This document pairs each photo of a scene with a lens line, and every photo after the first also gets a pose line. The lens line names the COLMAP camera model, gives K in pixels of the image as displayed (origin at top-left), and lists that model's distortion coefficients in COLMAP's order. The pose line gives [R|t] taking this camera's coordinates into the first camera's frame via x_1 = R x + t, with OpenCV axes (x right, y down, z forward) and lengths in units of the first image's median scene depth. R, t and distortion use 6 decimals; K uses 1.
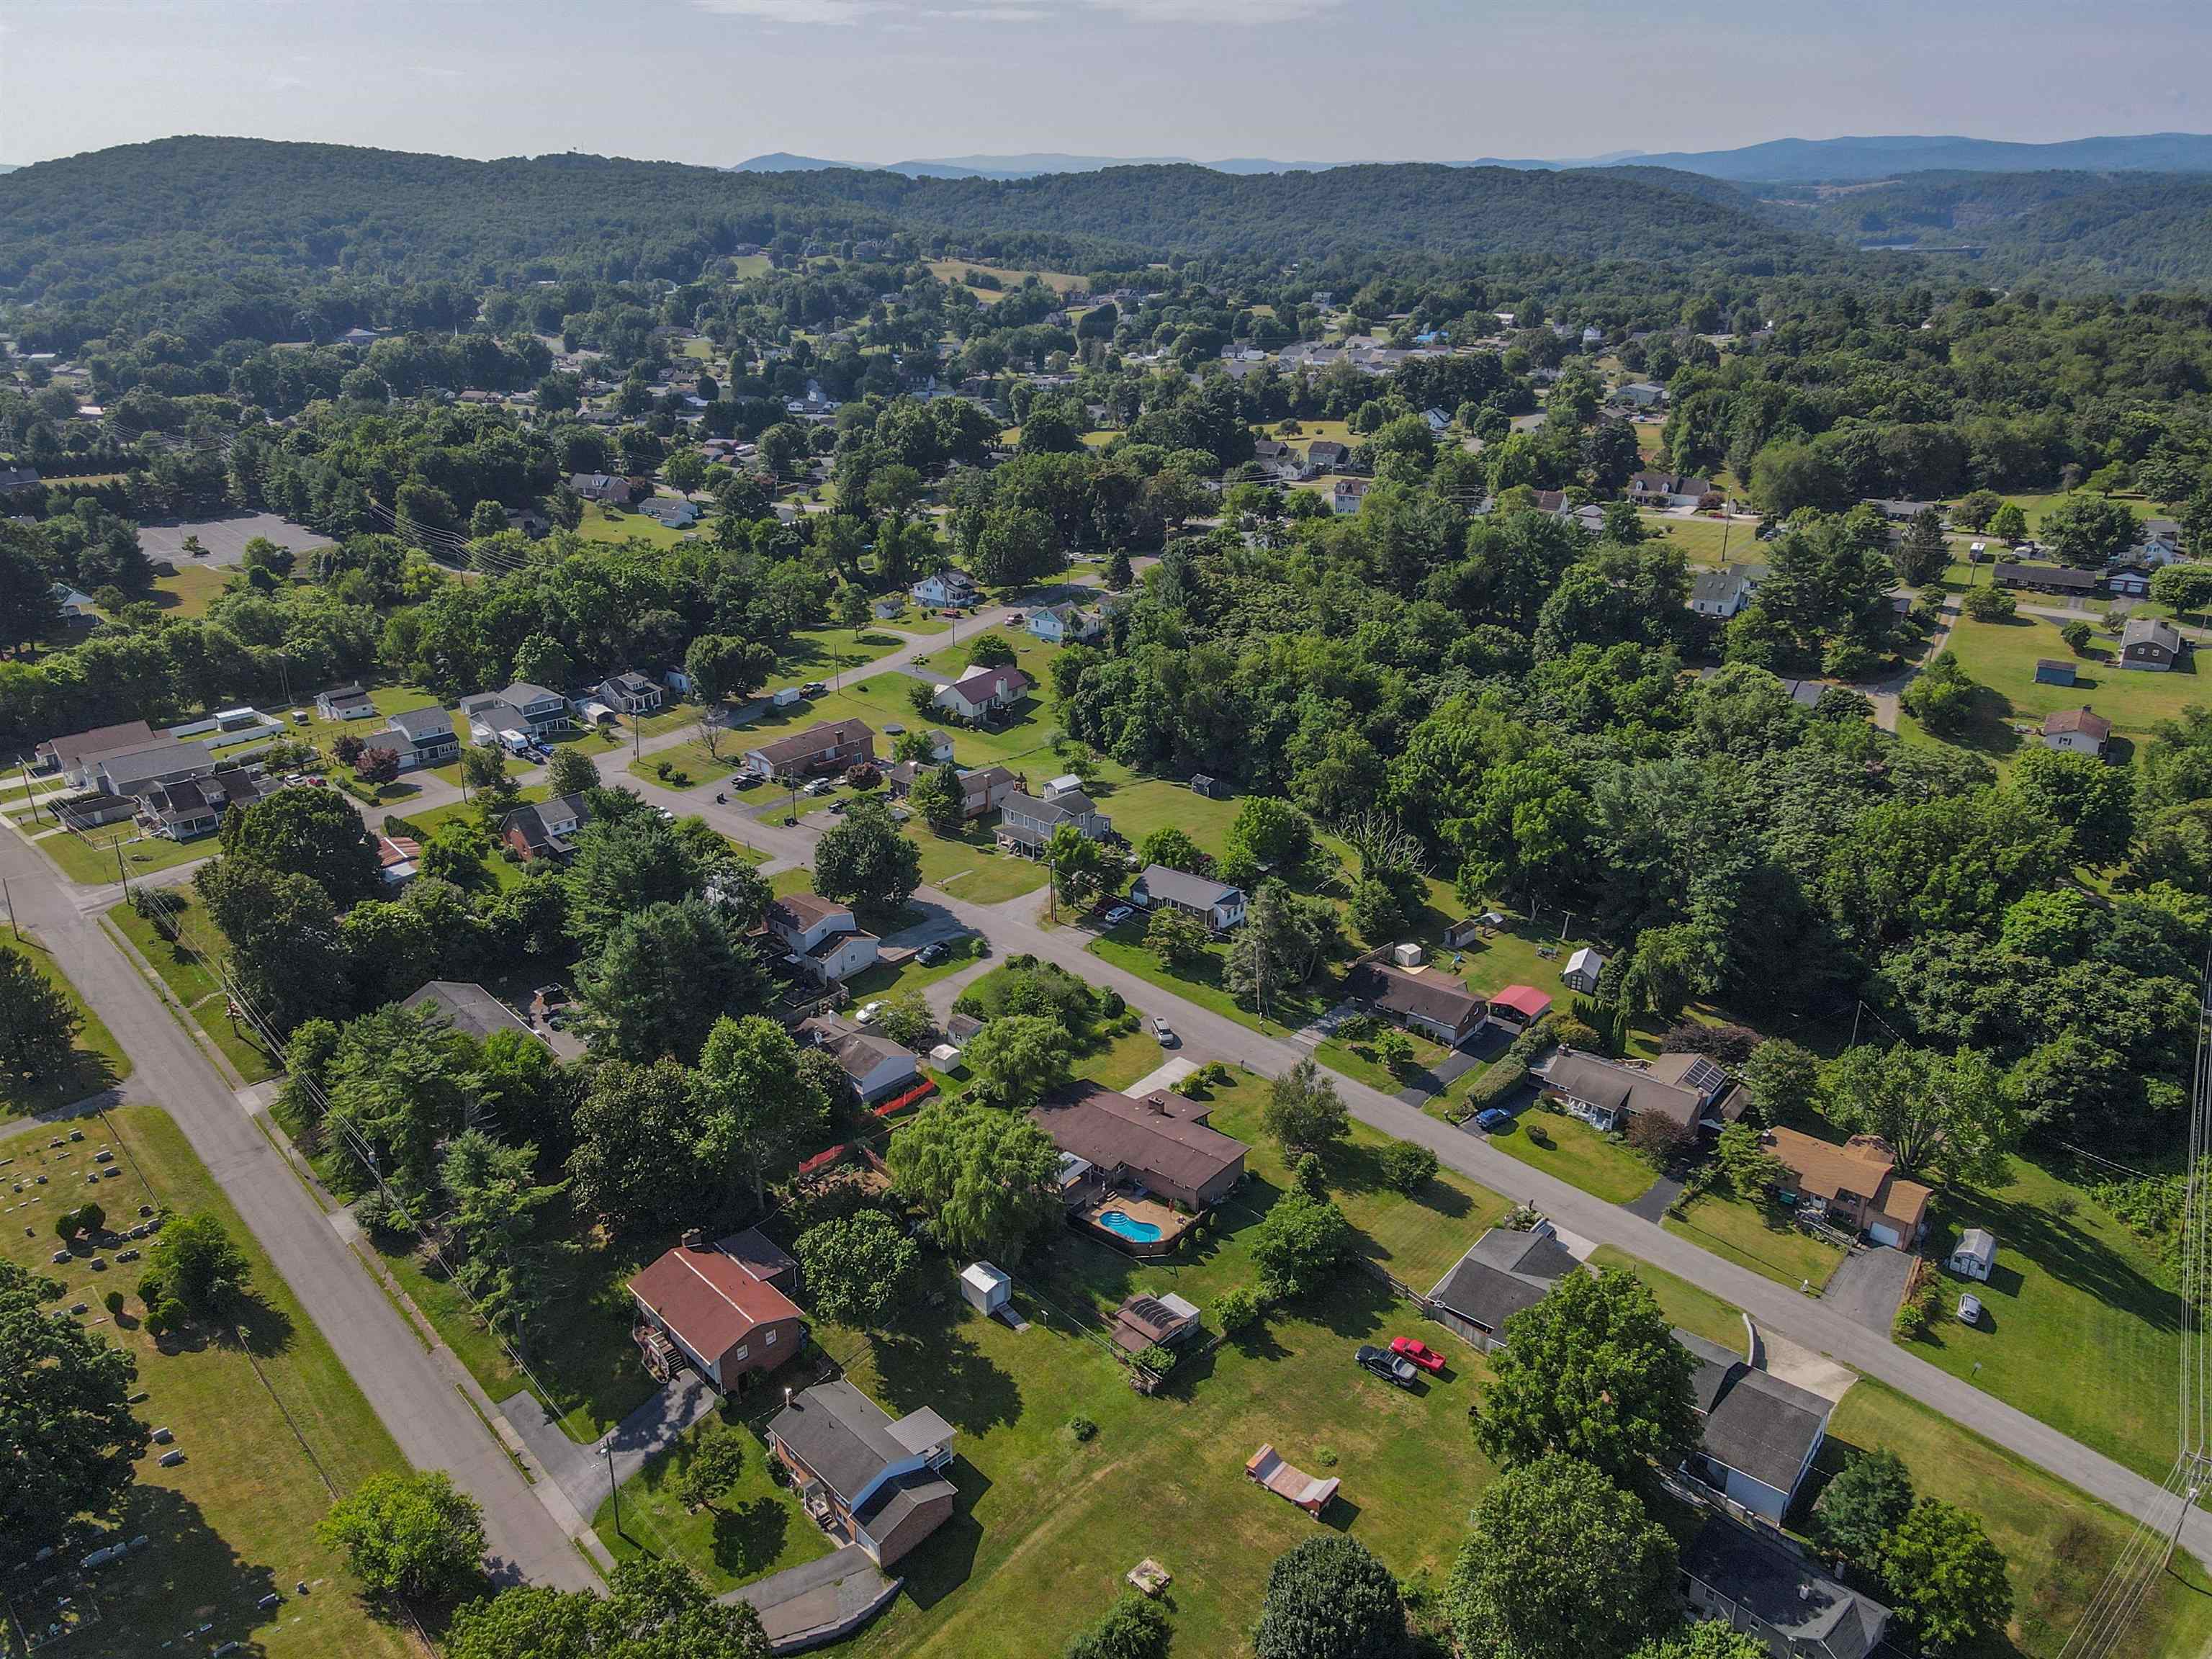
lens RADIAL K [[1550.5, 0, 1115.1], [0, 1550.5, 898.8], [0, 0, 1]] dist [-0.001379, 0.010399]
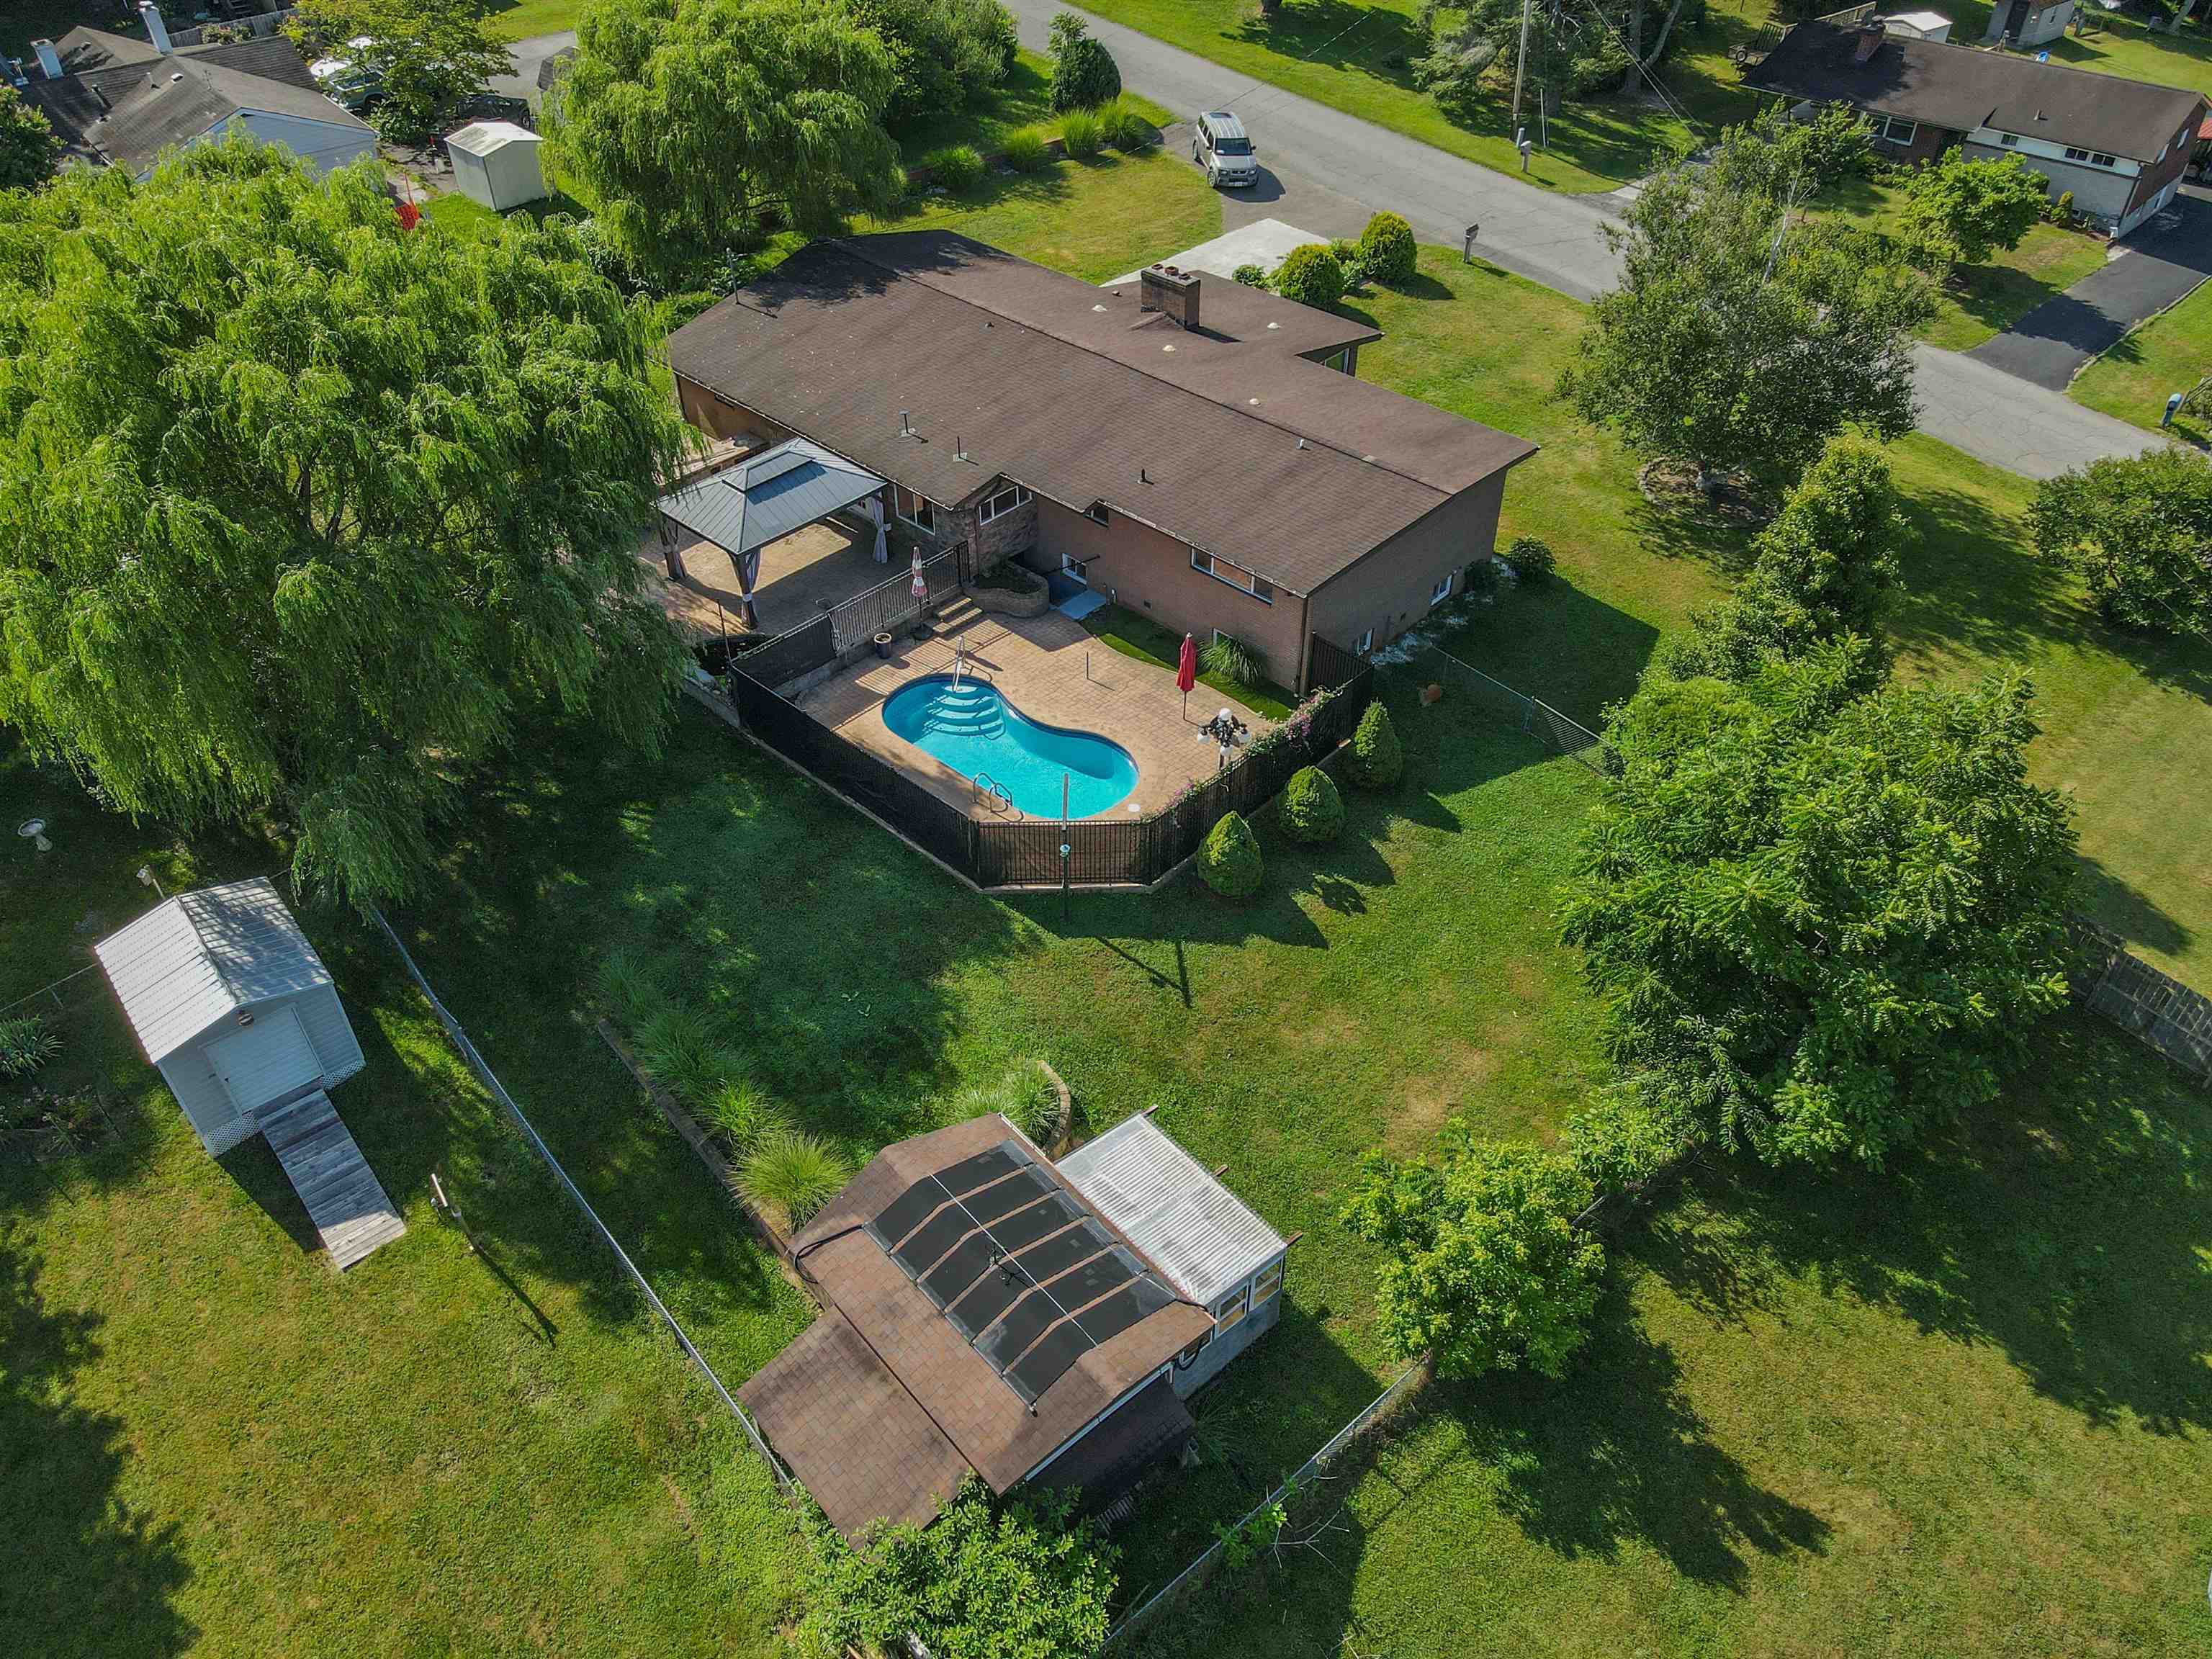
lens RADIAL K [[1613.1, 0, 1102.1], [0, 1613.1, 832.1], [0, 0, 1]] dist [0.009616, 0.008208]
pose [[0.997030, 0.050251, -0.058361, 0.037243], [-0.031844, 0.958976, 0.281694, 0.149971], [0.070122, -0.278999, 0.957728, 0.737955]]
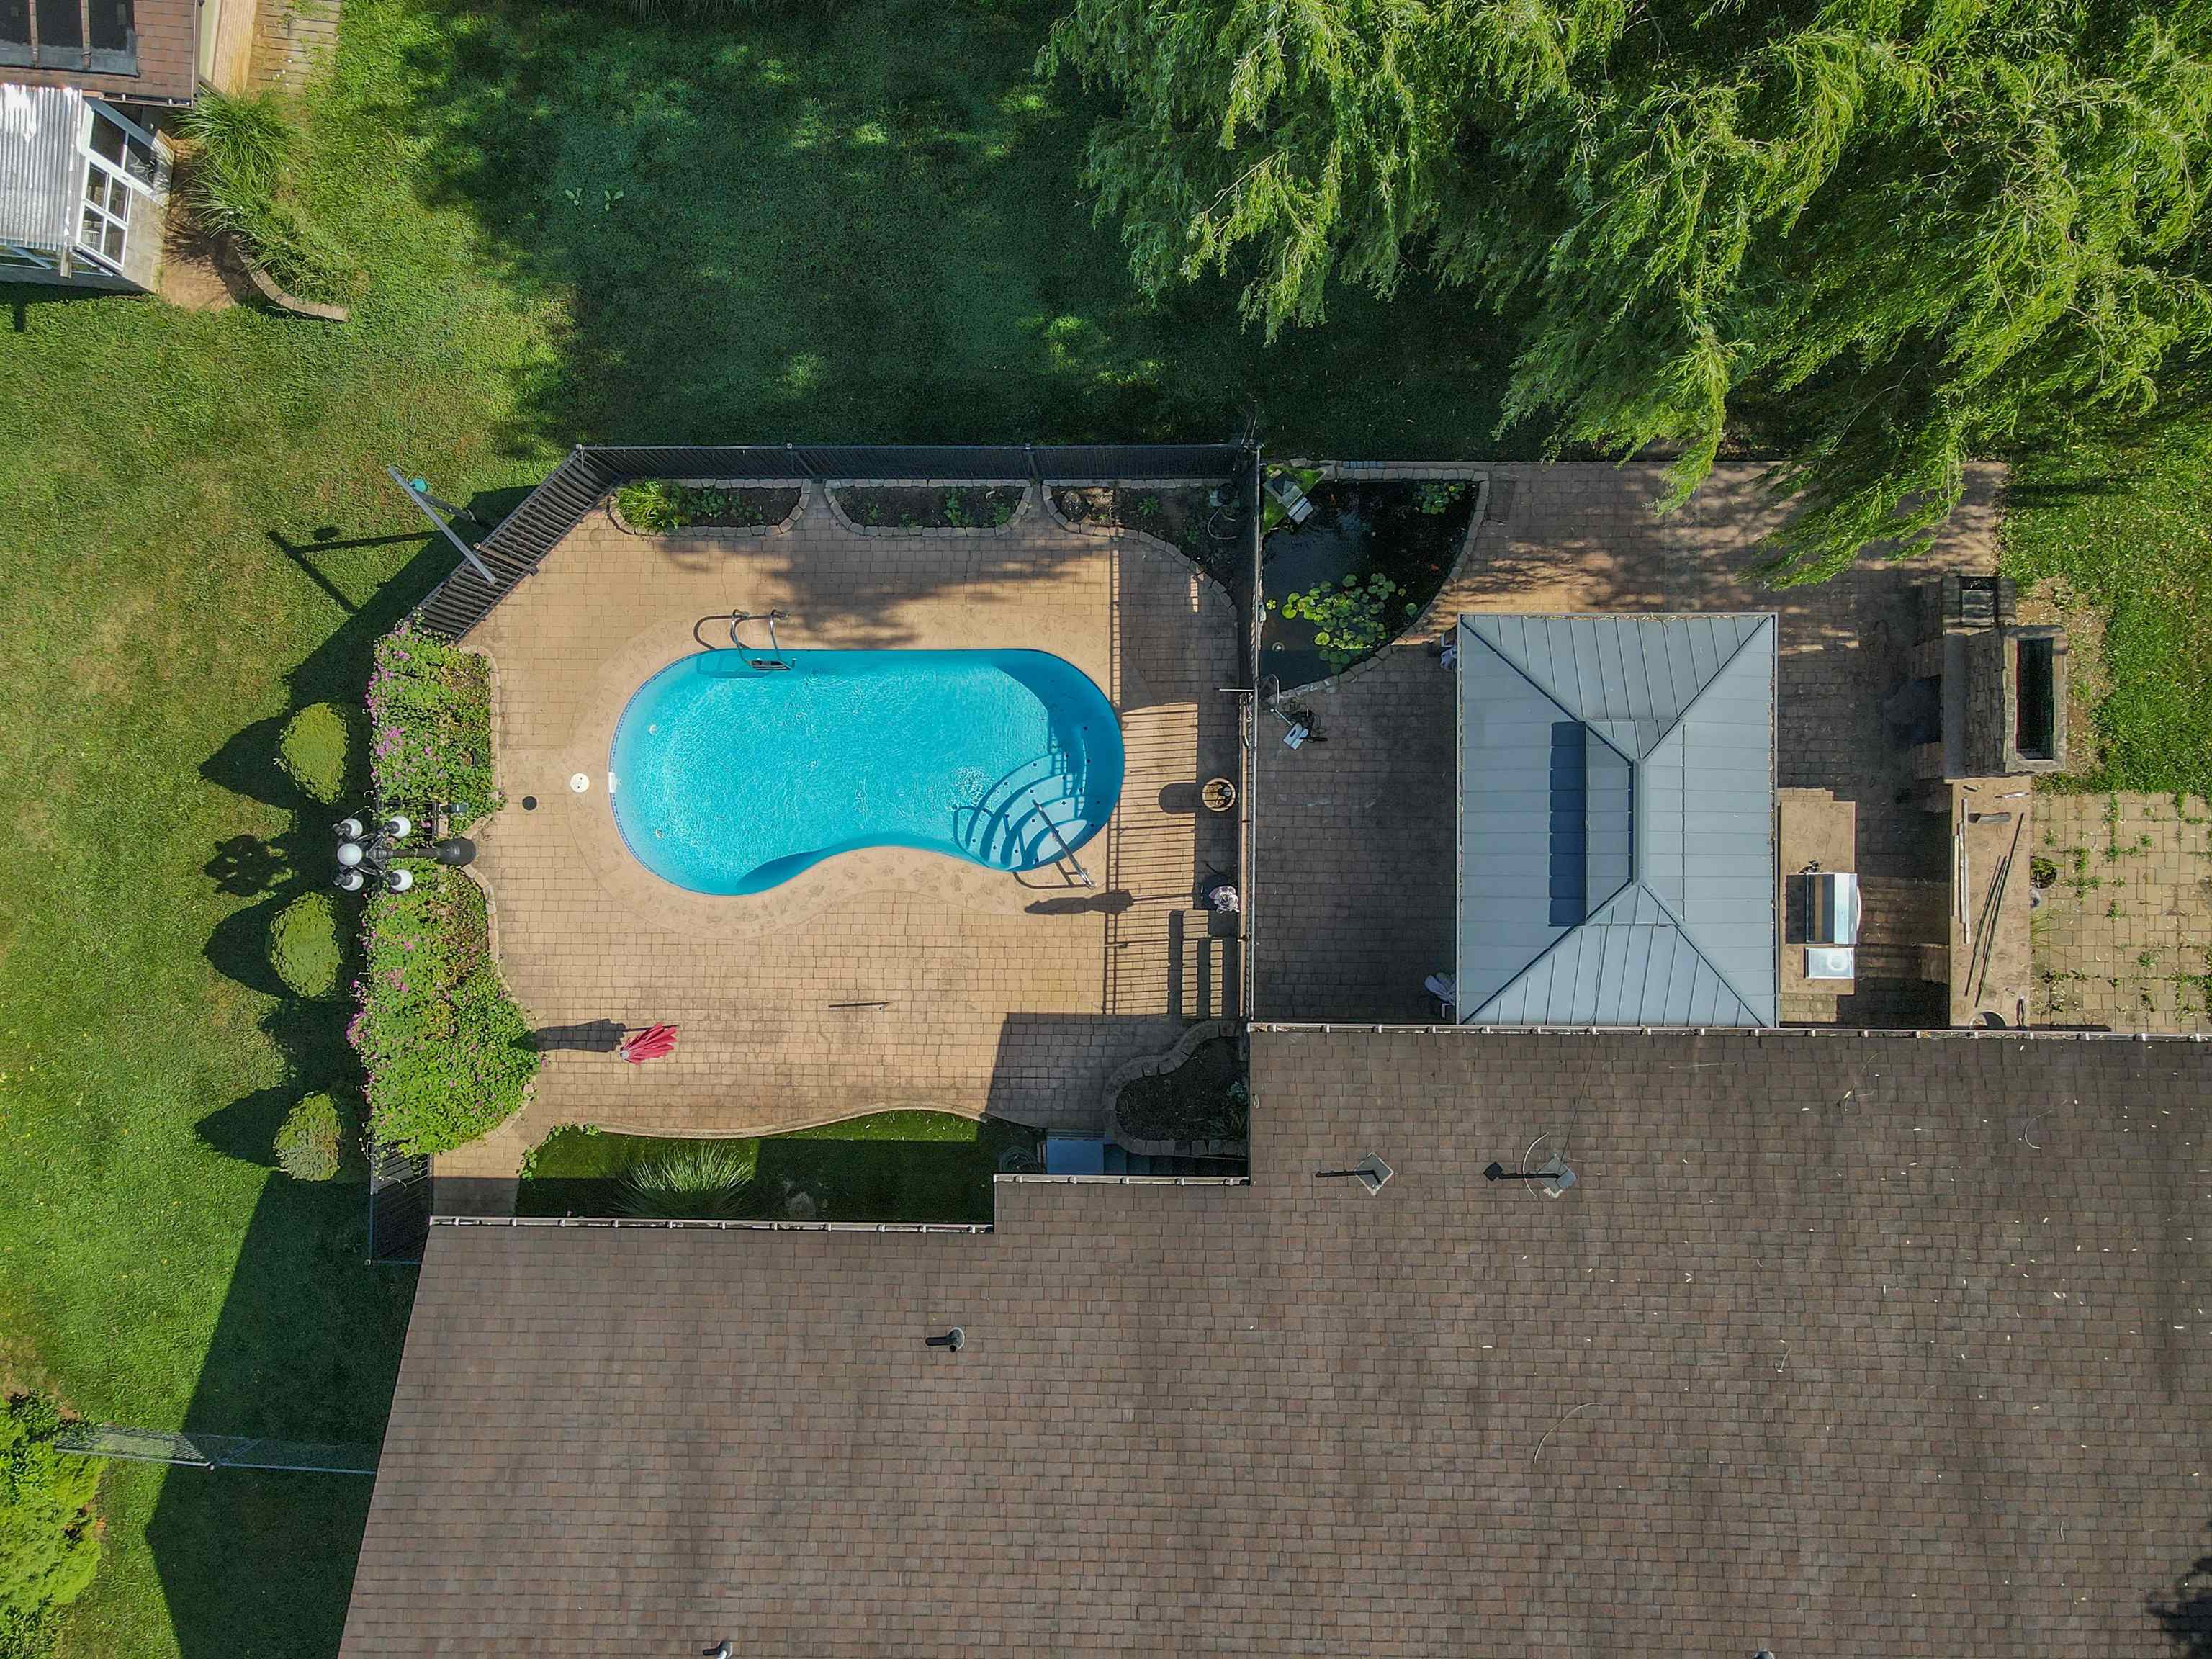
lens RADIAL K [[1613.1, 0, 1102.1], [0, 1613.1, 832.1], [0, 0, 1]] dist [0.009616, 0.008208]
pose [[-0.784148, 0.620104, 0.024133, -0.005753], [-0.227302, -0.323184, 0.918633, 0.074805], [0.577447, 0.714859, 0.394375, 0.925603]]
